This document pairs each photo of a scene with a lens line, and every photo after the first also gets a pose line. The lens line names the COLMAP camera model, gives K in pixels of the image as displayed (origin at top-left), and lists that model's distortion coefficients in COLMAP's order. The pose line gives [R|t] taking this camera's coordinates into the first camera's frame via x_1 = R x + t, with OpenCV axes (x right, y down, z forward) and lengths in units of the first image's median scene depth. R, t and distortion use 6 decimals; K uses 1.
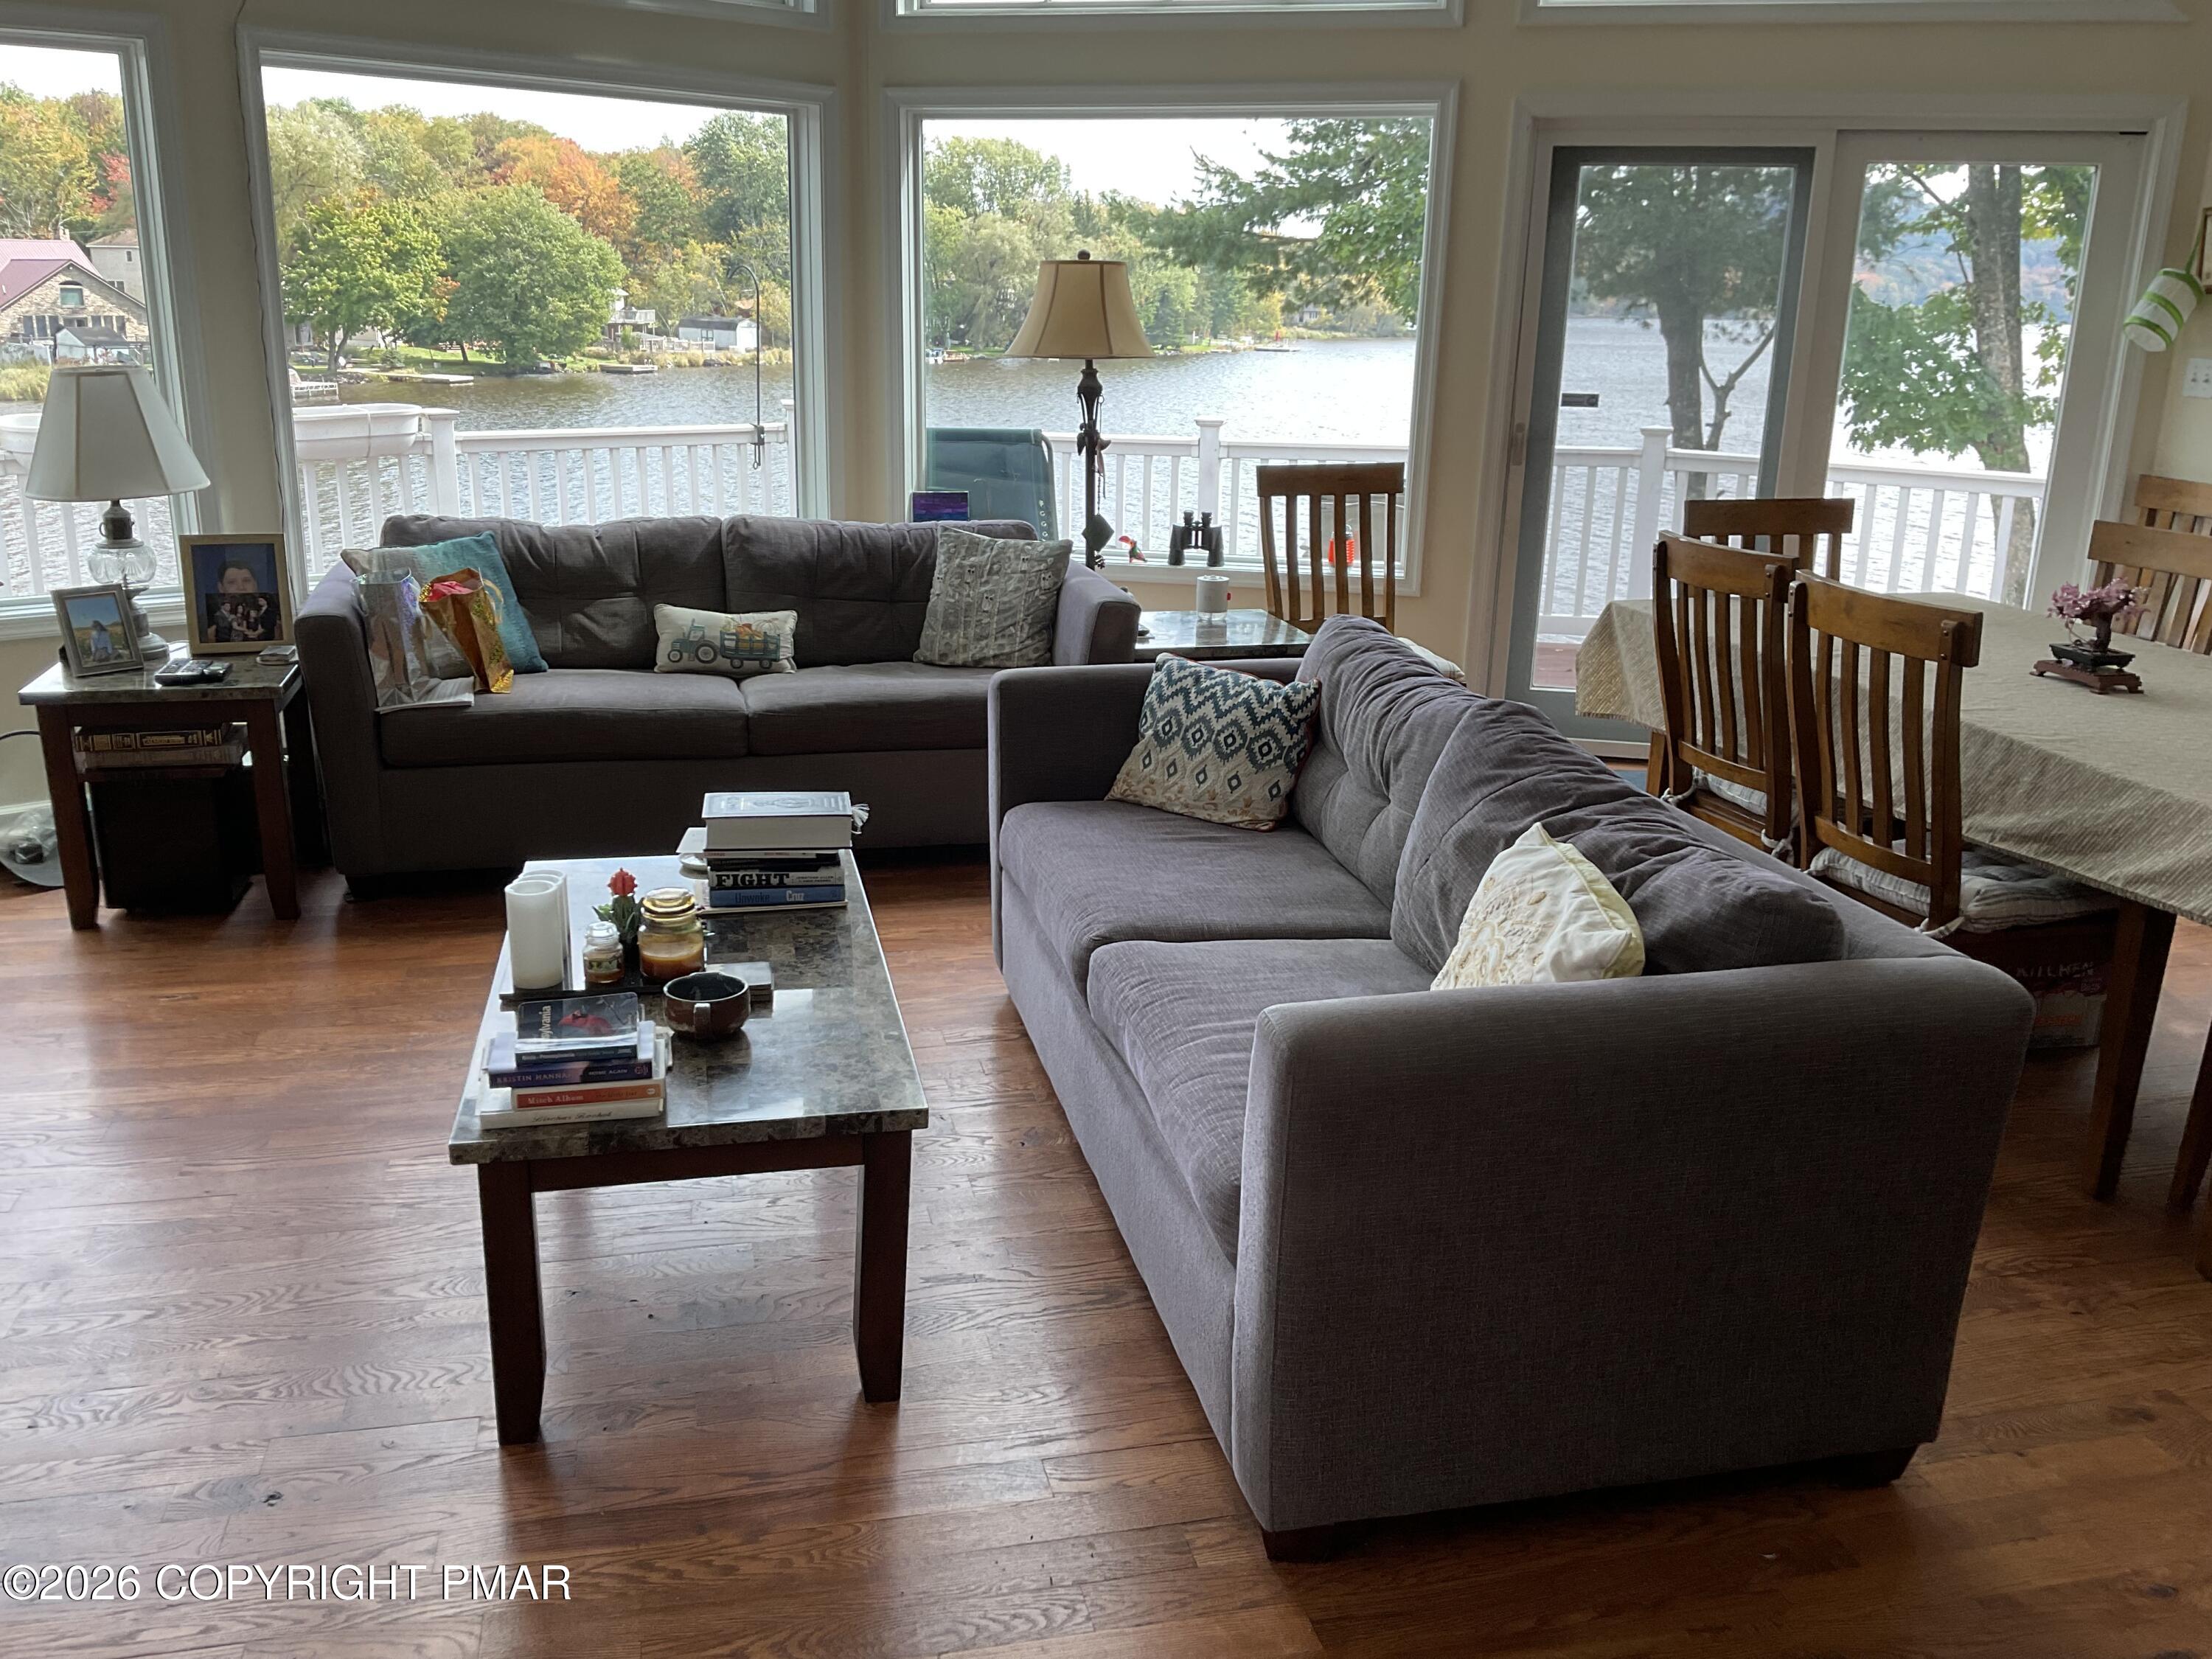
lens RADIAL K [[1823.5, 0, 1093.9], [0, 1823.5, 837.1], [0, 0, 1]] dist [0.078948, -0.147841]
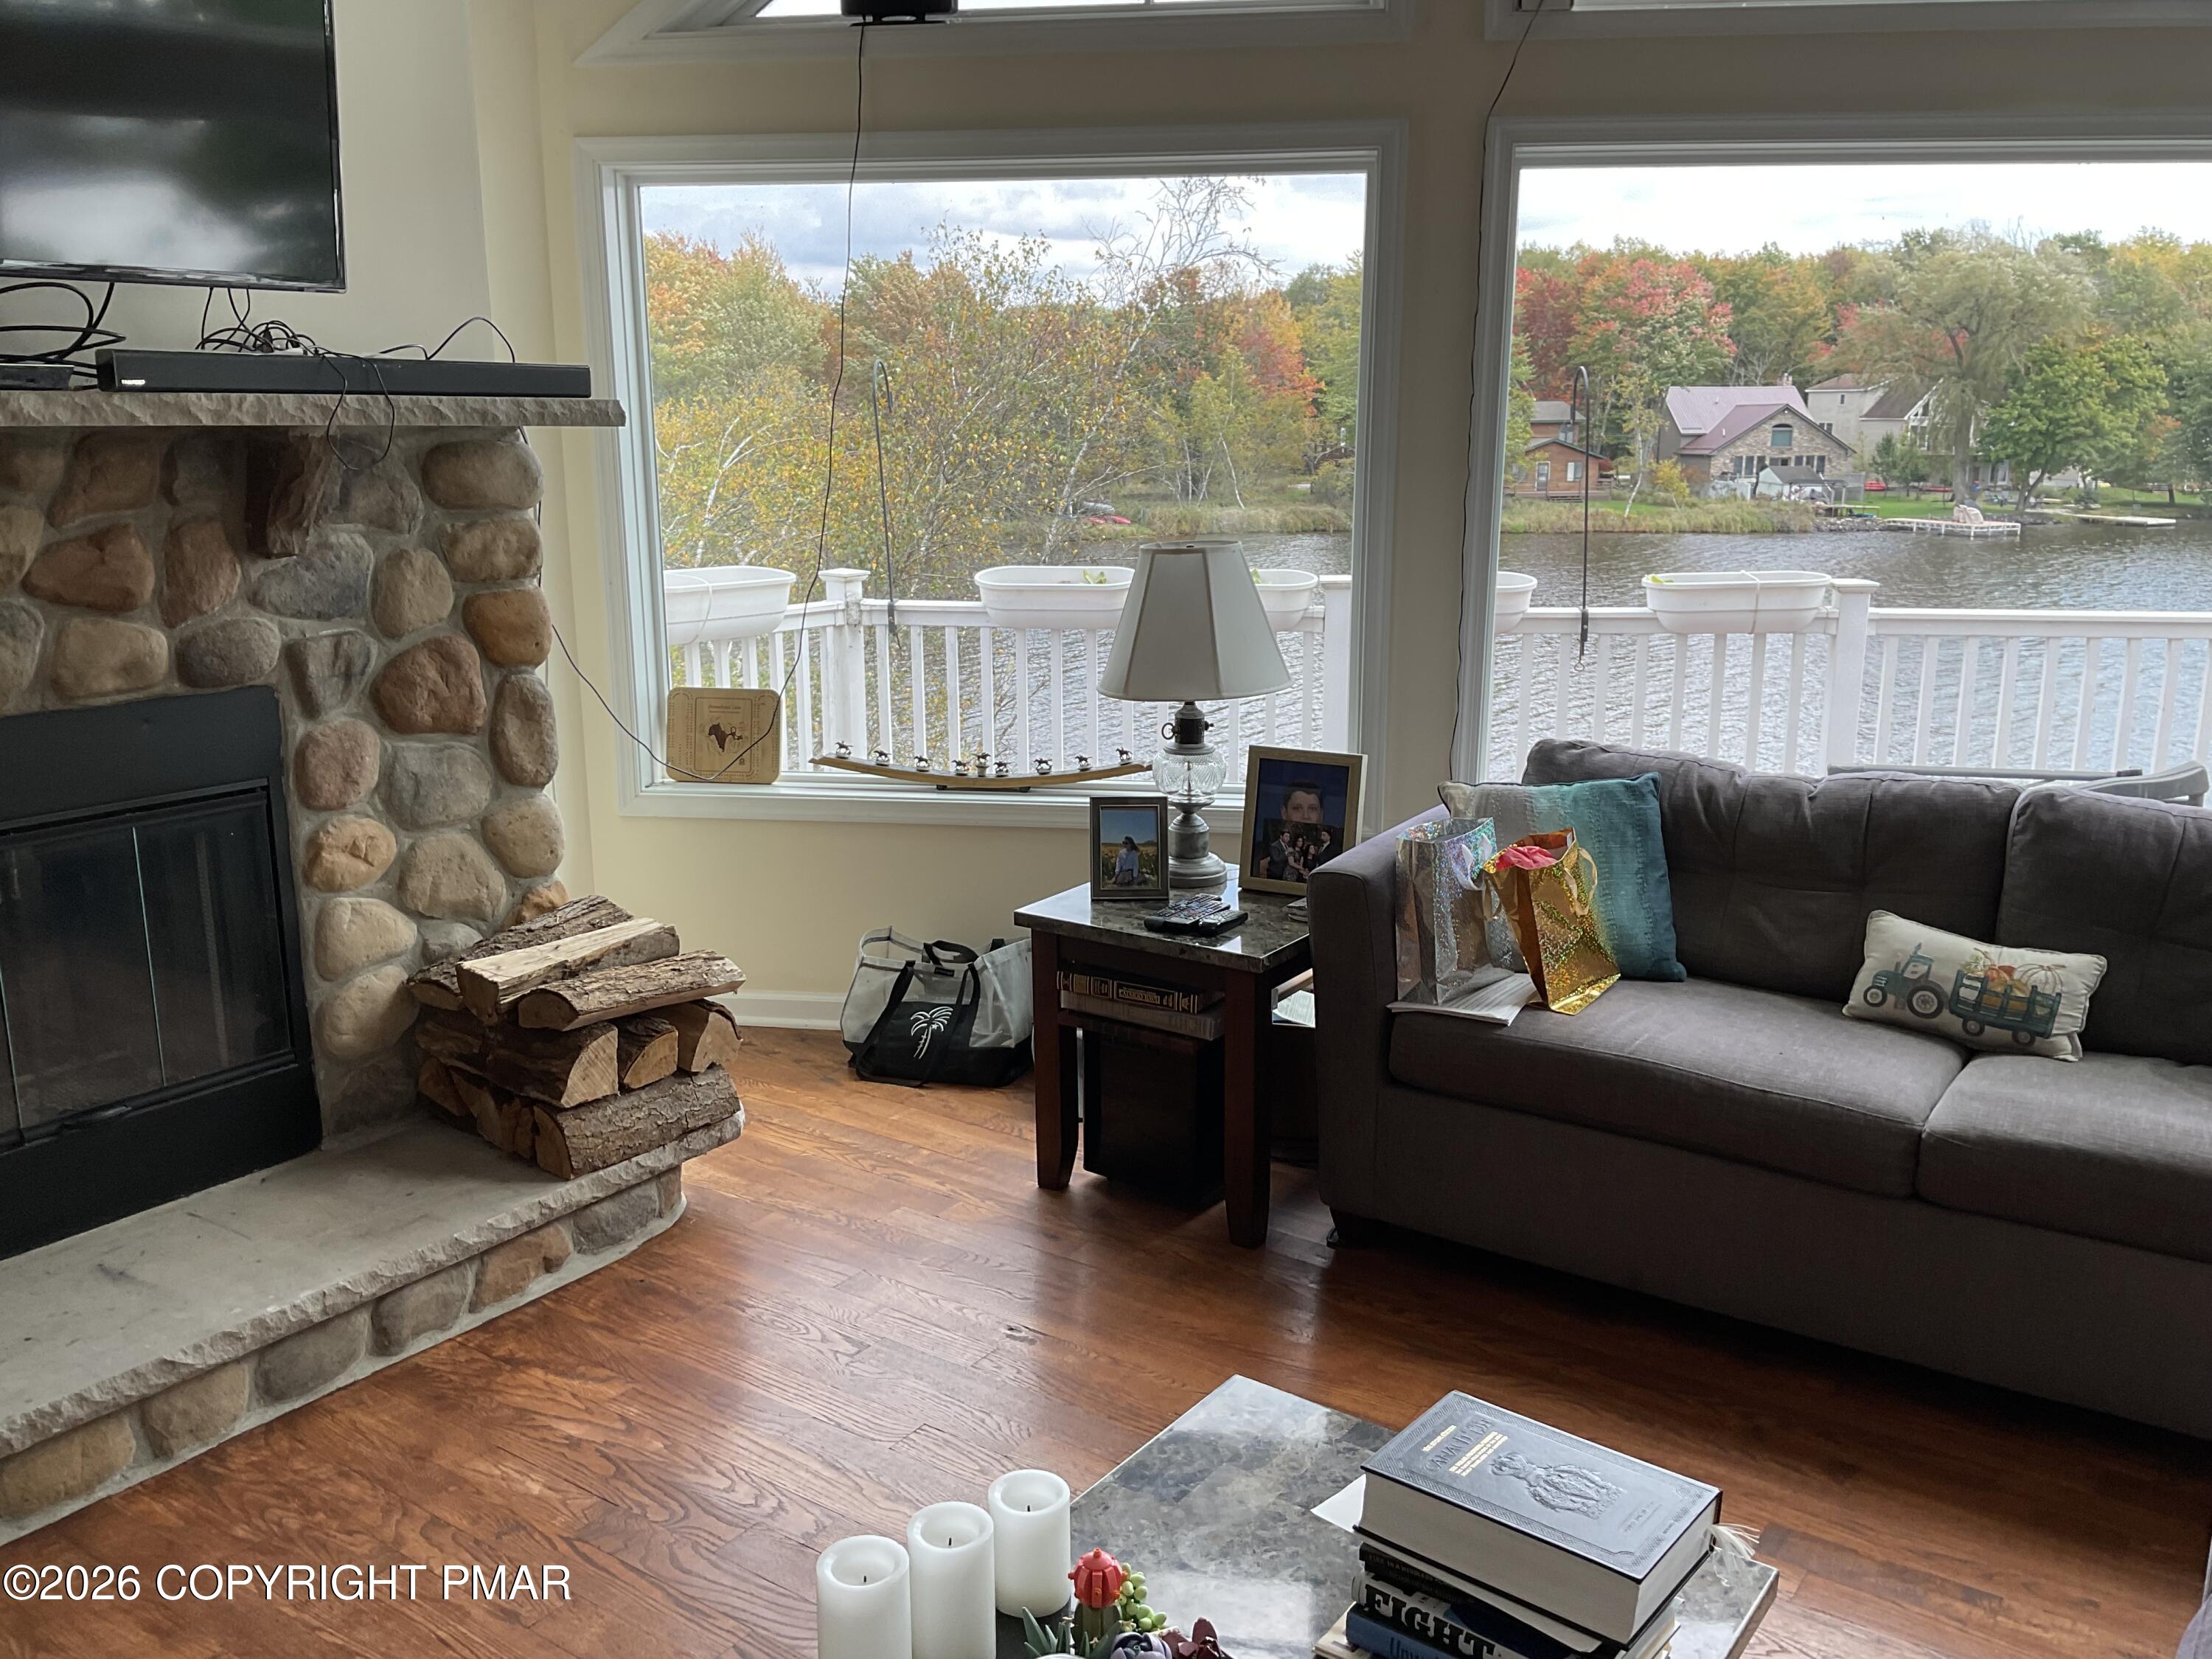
lens RADIAL K [[1816.0, 0, 1092.9], [0, 1816.0, 828.8], [0, 0, 1]] dist [0.105749, -0.219027]
pose [[0.661002, 0.141508, -0.736920, 0.062395], [-0.196634, 0.980405, 0.011886, -0.124798], [0.724162, 0.137046, 0.675875, 0.410351]]
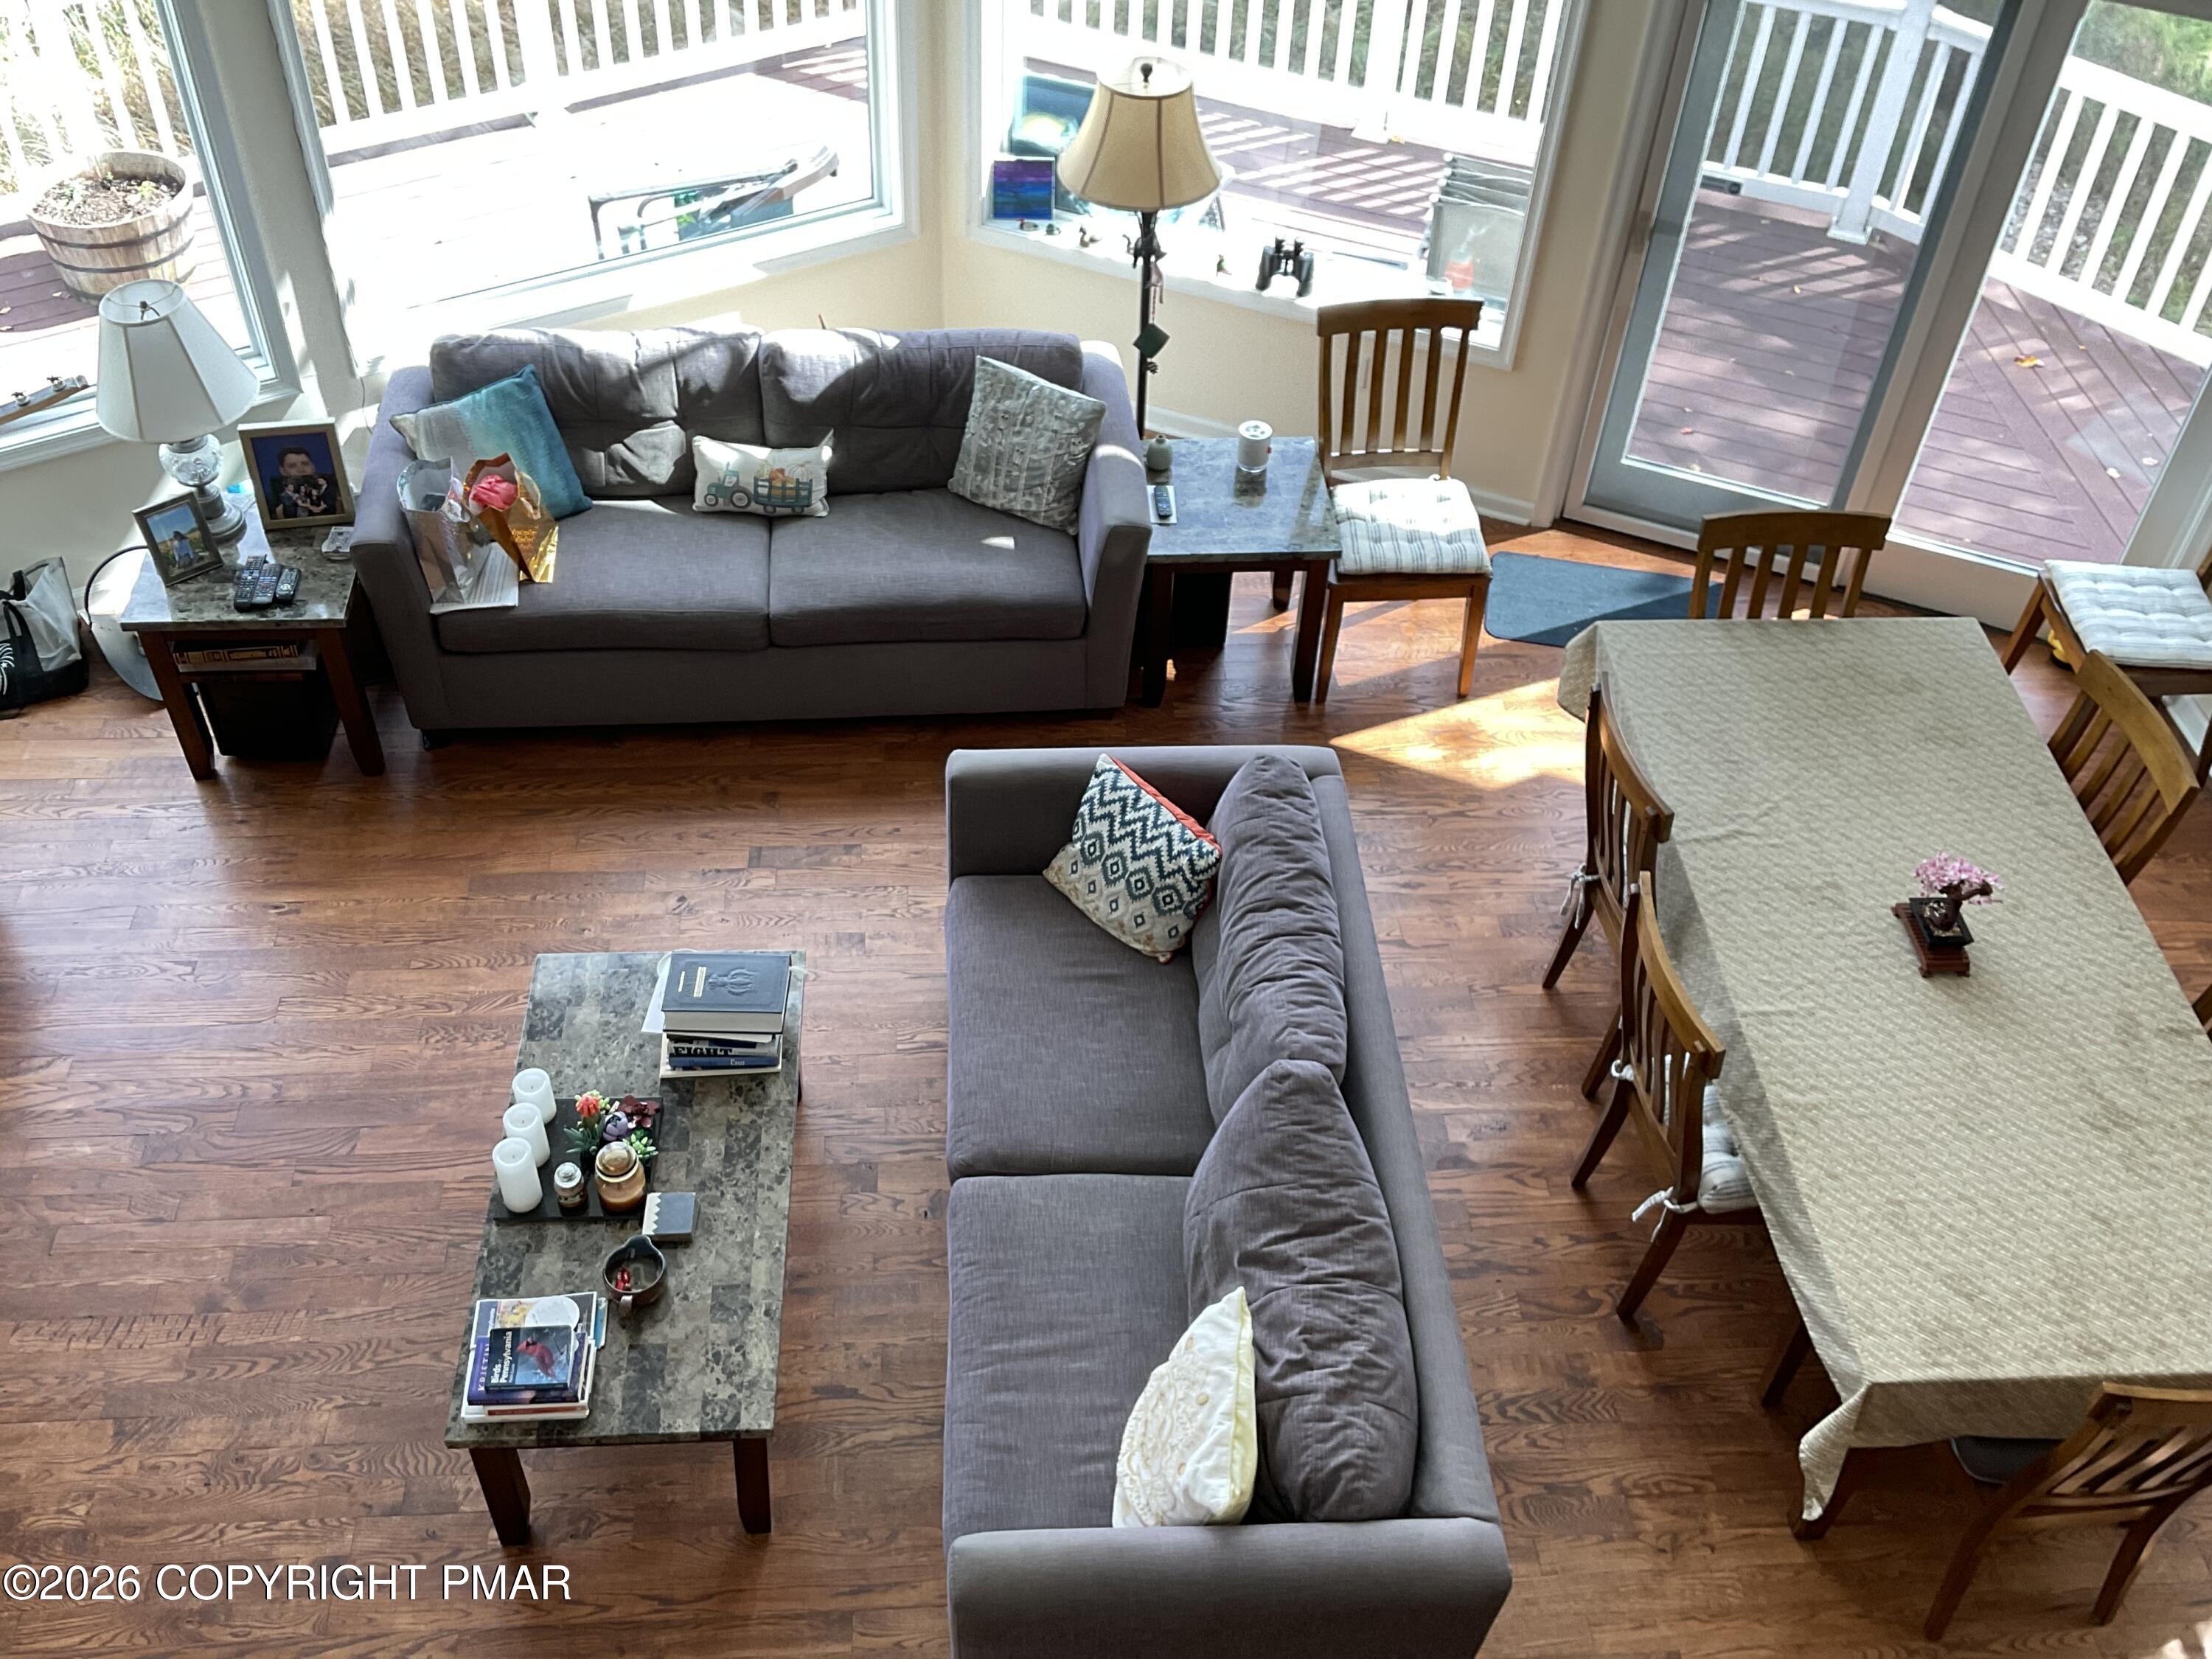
lens RADIAL K [[2023.2, 0, 1081.2], [0, 2023.2, 838.1], [0, 0, 1]] dist [0.119524, -0.282933]
pose [[0.986979, 0.120922, -0.106066, 0.138856], [-0.057557, 0.881263, 0.469109, -0.546336], [0.150197, -0.456896, 0.876748, -0.071737]]
